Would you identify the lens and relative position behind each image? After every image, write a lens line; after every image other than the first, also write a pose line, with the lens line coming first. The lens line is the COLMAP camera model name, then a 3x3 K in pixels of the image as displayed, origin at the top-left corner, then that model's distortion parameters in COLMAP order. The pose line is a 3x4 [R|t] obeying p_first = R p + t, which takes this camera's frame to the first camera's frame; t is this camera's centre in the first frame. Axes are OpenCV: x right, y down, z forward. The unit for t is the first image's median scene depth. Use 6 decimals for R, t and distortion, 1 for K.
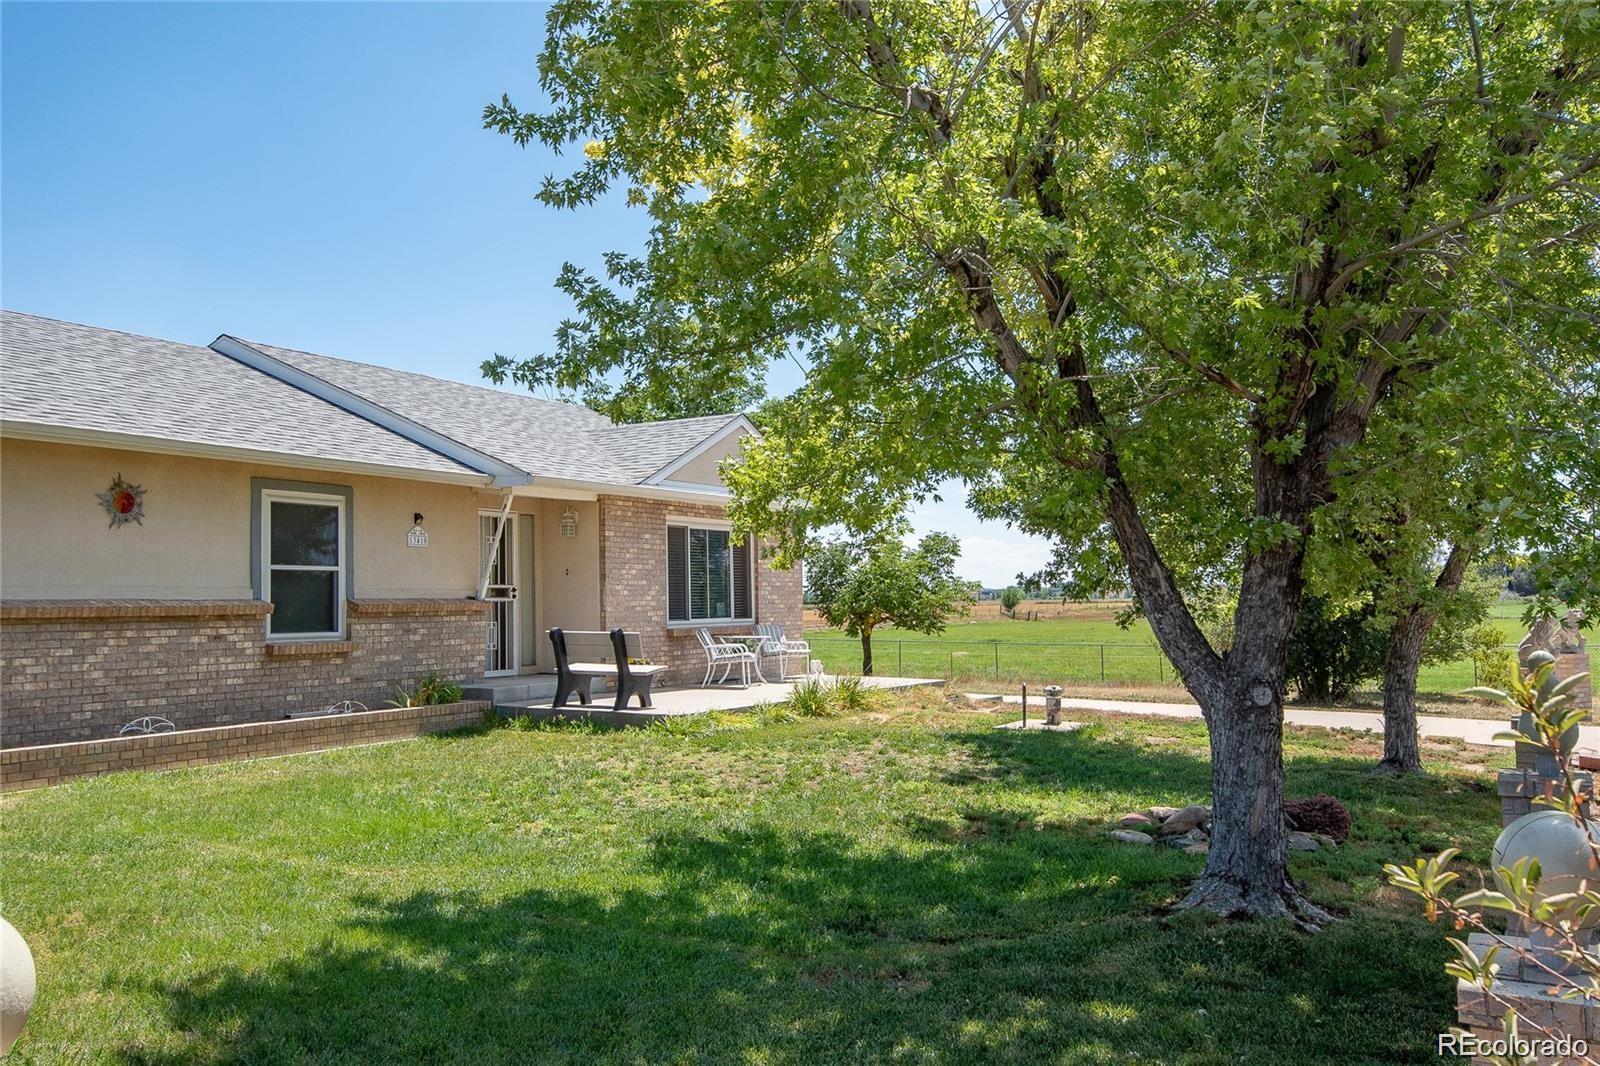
lens RADIAL K [[1378.9, 0, 799.9], [0, 1378.9, 533.4], [0, 0, 1]] dist [0.000131, 0.000091]
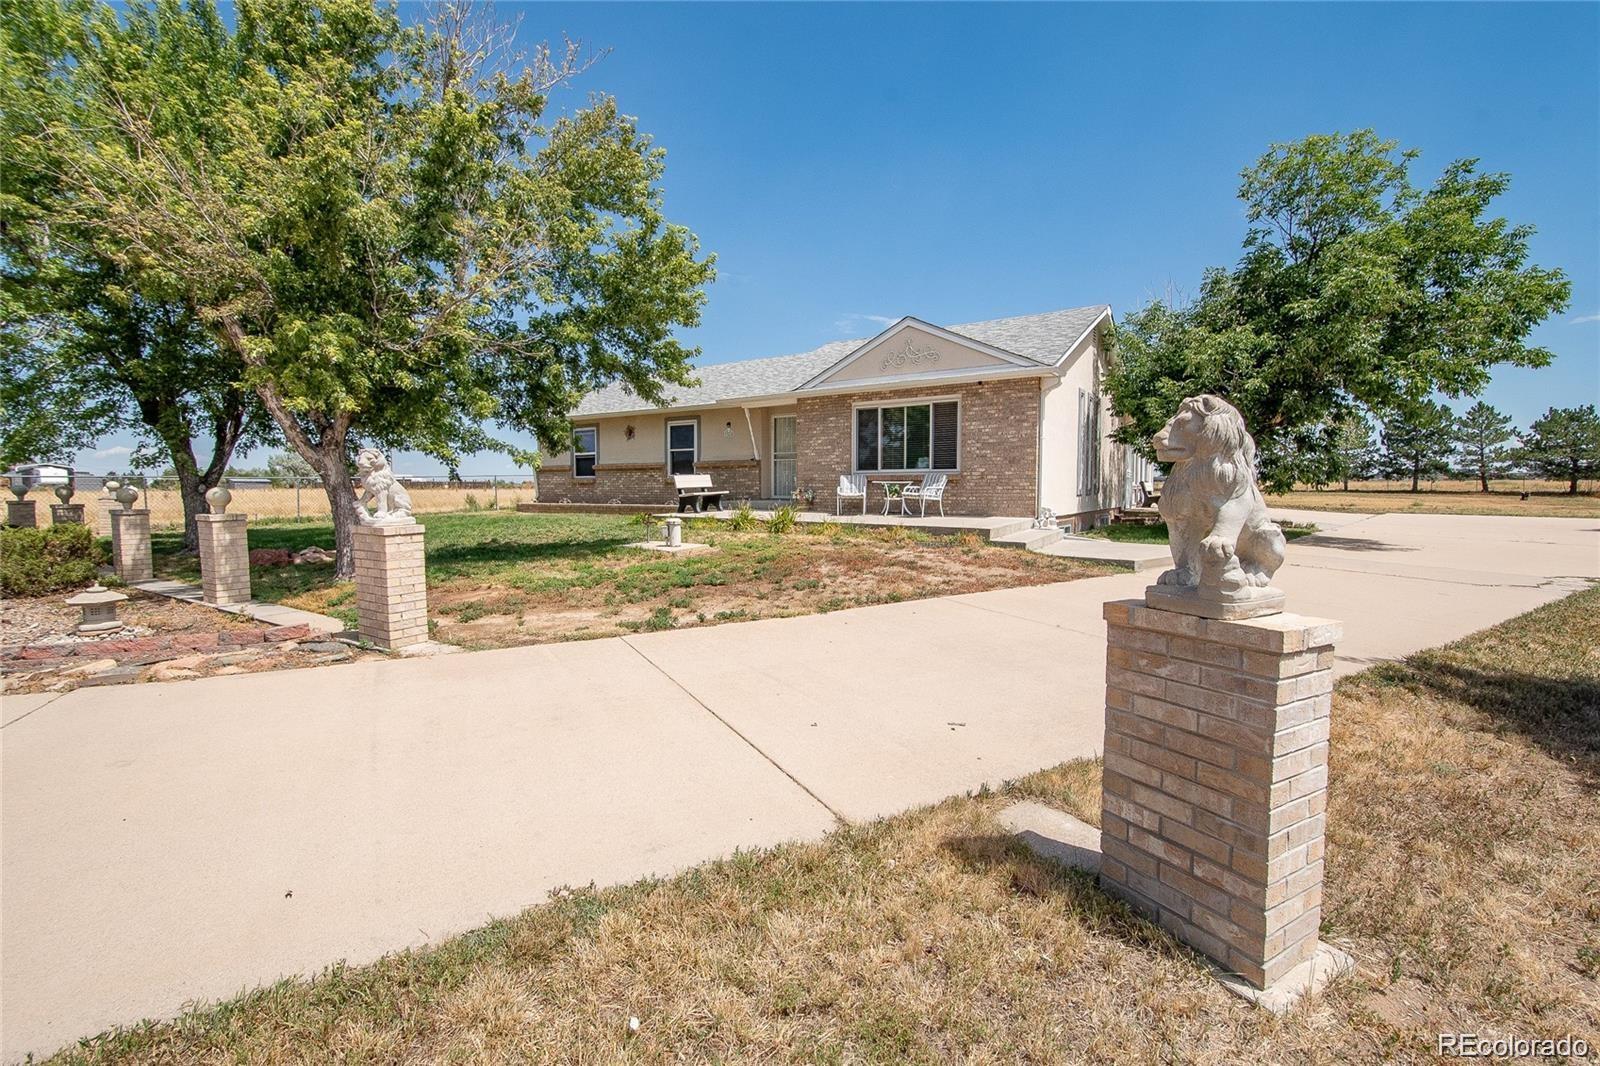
lens RADIAL K [[701.3, 0, 801.1], [0, 701.3, 533.2], [0, 0, 1]] dist [-0.000013, 0.000000]
pose [[-0.103028, 0.078400, -0.991584, 0.739206], [0.051961, 0.995952, 0.073346, 0.075493], [0.993320, -0.043967, -0.106684, 1.061769]]
